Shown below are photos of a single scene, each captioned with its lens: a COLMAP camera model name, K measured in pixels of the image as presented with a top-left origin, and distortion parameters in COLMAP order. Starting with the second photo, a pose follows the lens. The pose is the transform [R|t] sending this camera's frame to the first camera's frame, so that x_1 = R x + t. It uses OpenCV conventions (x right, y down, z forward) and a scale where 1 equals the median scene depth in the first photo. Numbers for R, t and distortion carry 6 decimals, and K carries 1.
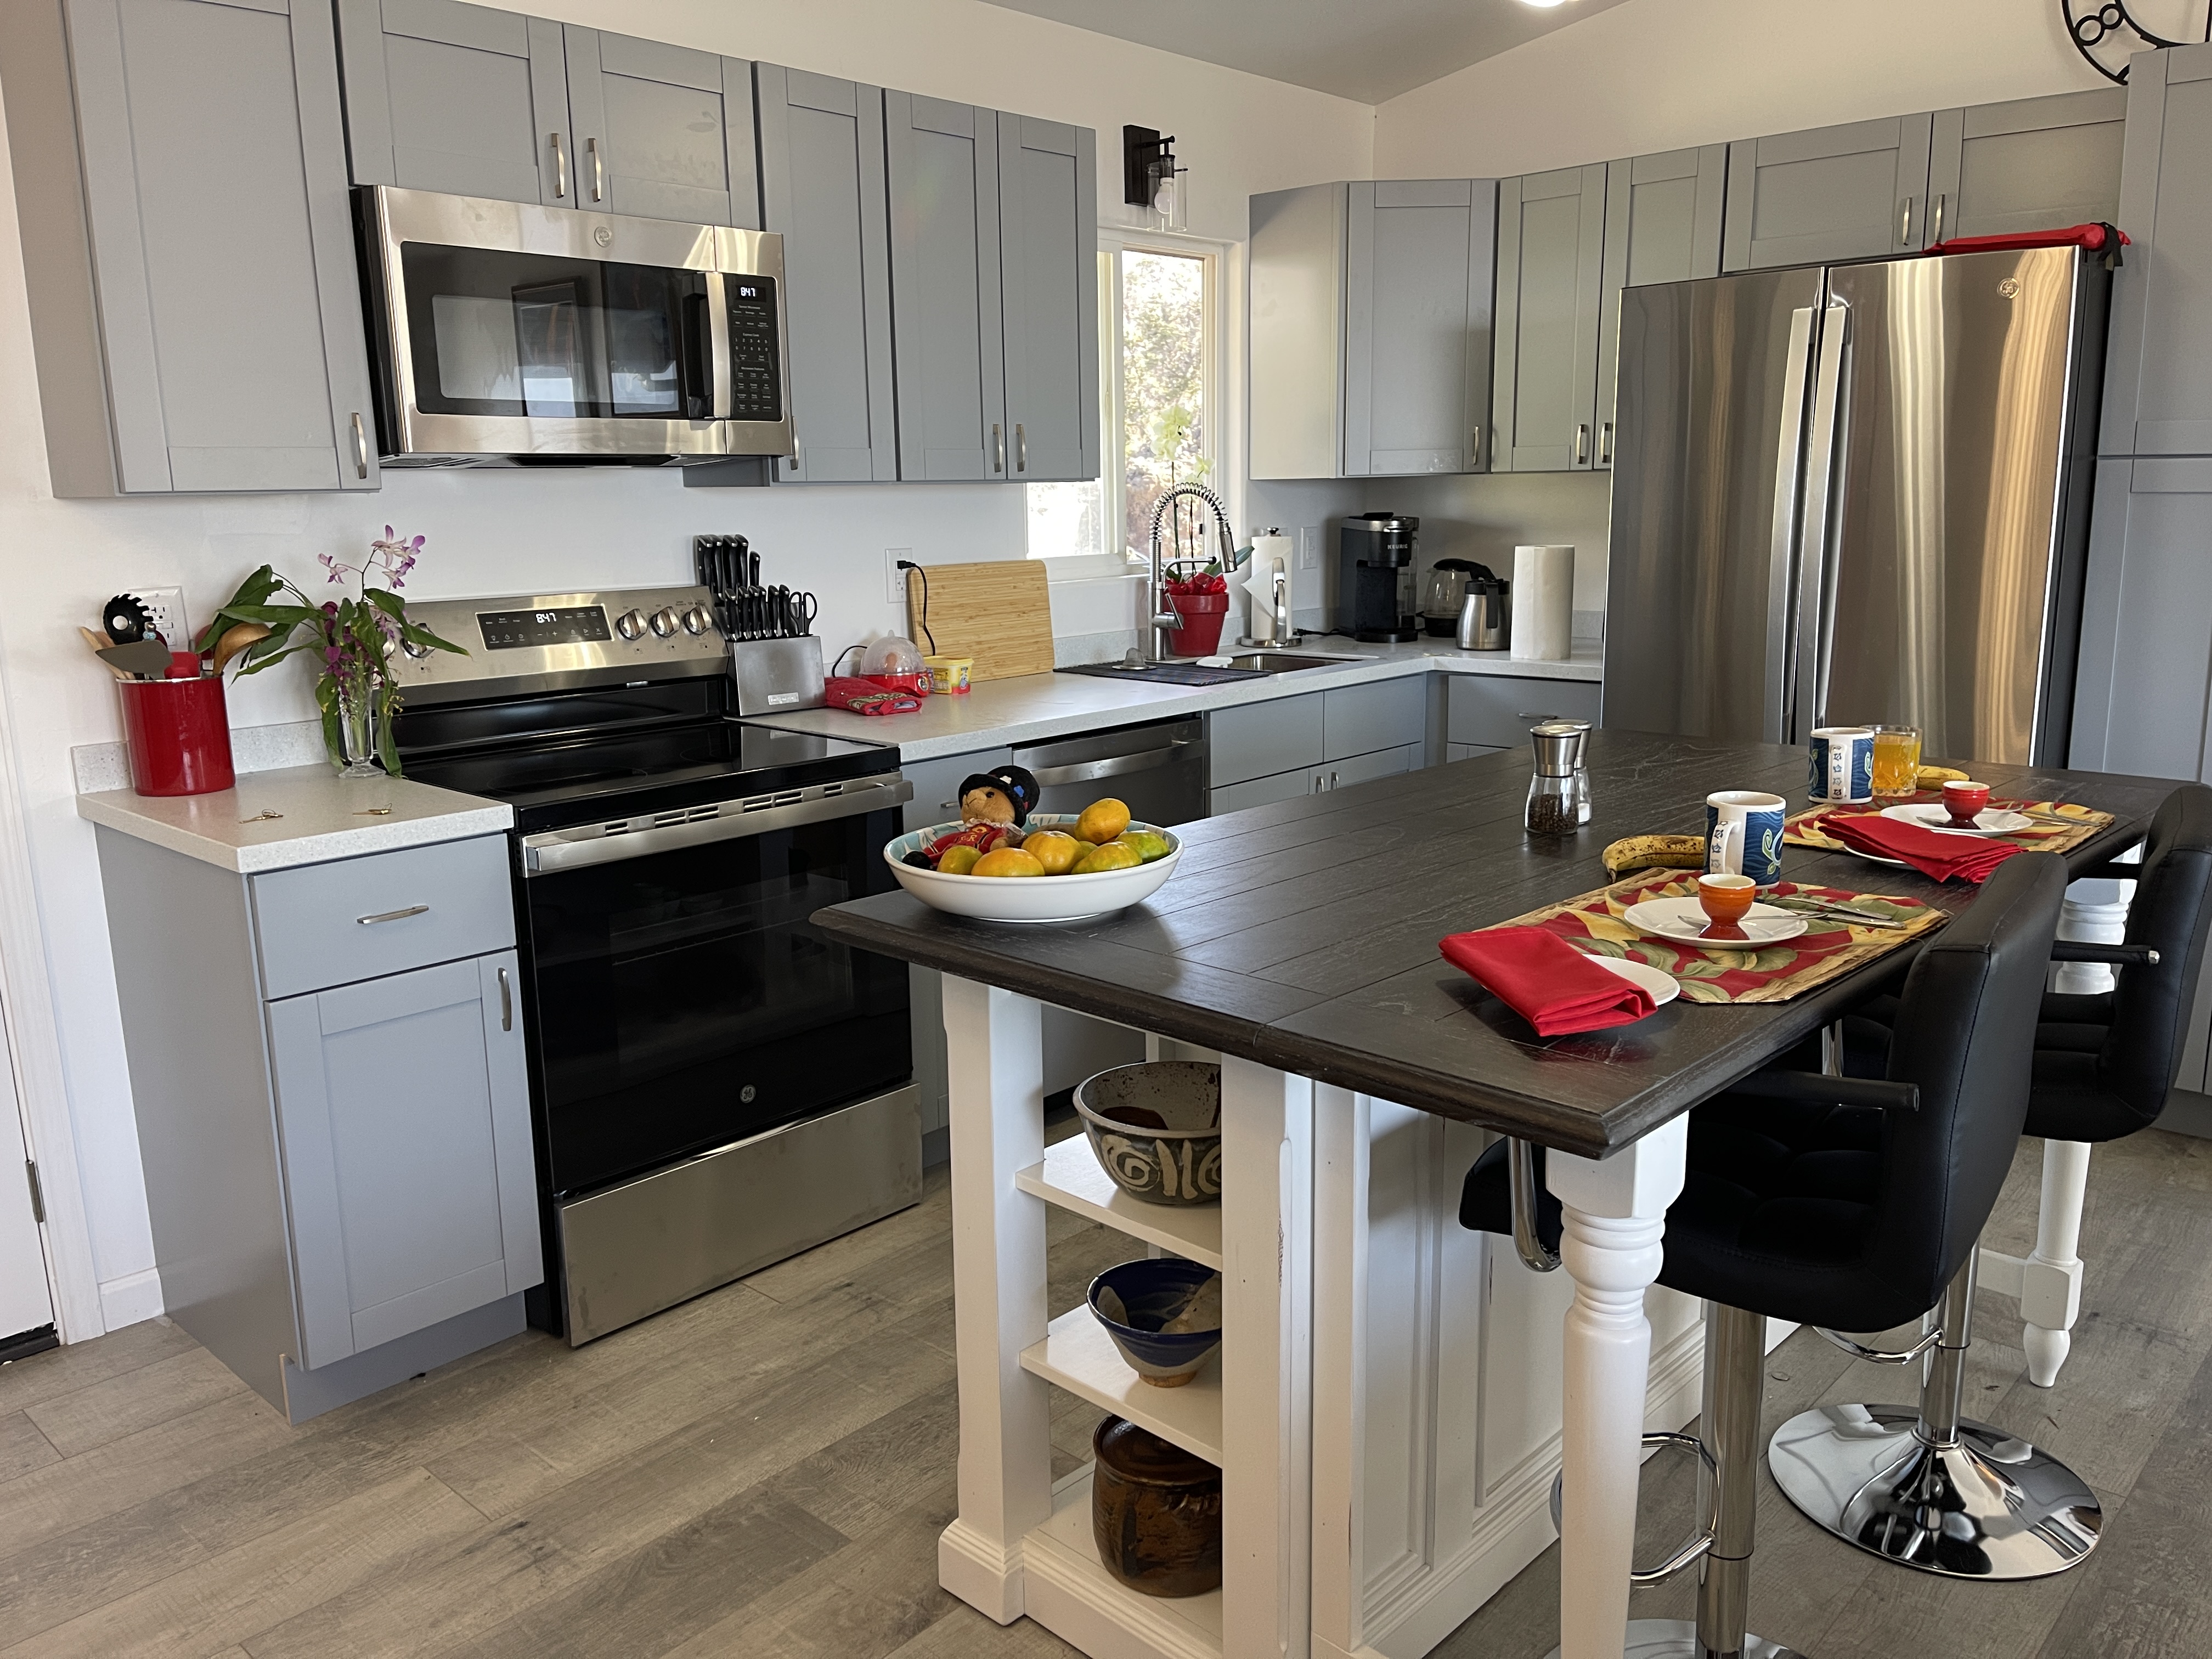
lens RADIAL K [[1687.3, 0, 1122.7], [0, 1687.3, 832.6], [0, 0, 1]] dist [0.034323, -0.032345]
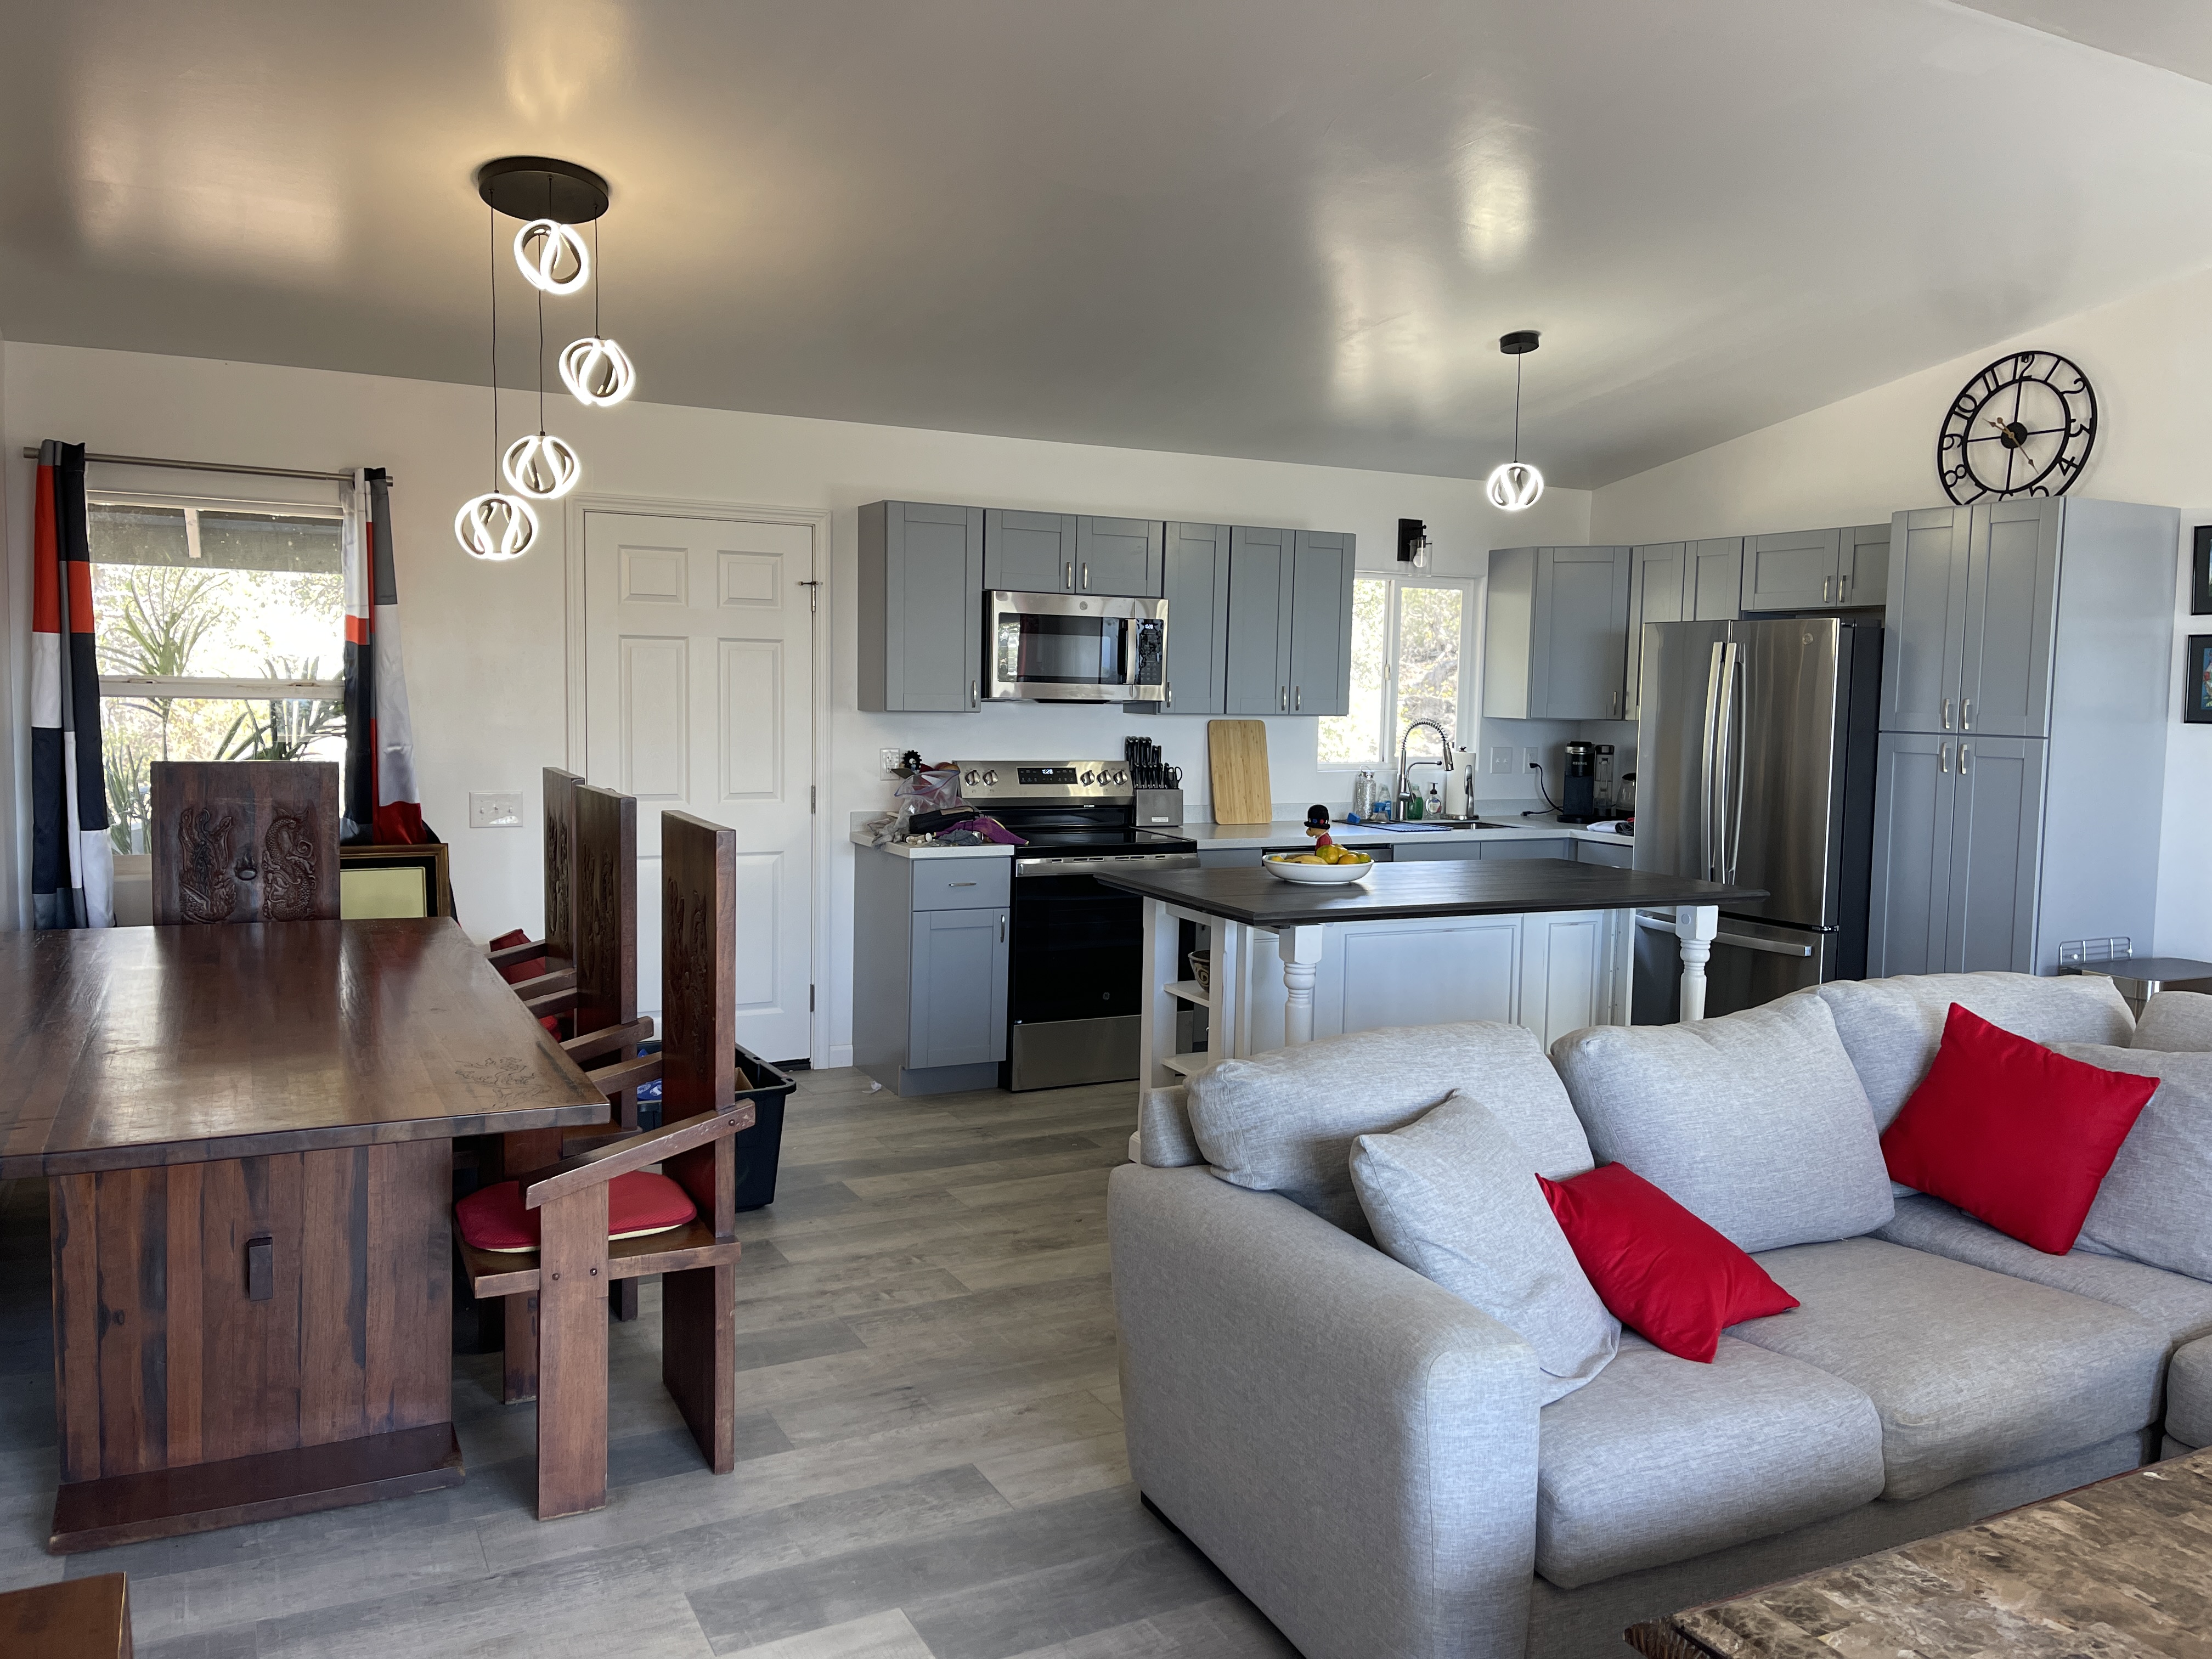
lens RADIAL K [[1687.3, 0, 1113.6], [0, 1687.3, 828.3], [0, 0, 1]] dist [0.034323, -0.032345]
pose [[0.934803, 0.065740, -0.349029, 0.444203], [-0.107102, 0.989151, -0.100544, 0.136884], [0.338632, 0.131371, 0.931703, -0.866070]]
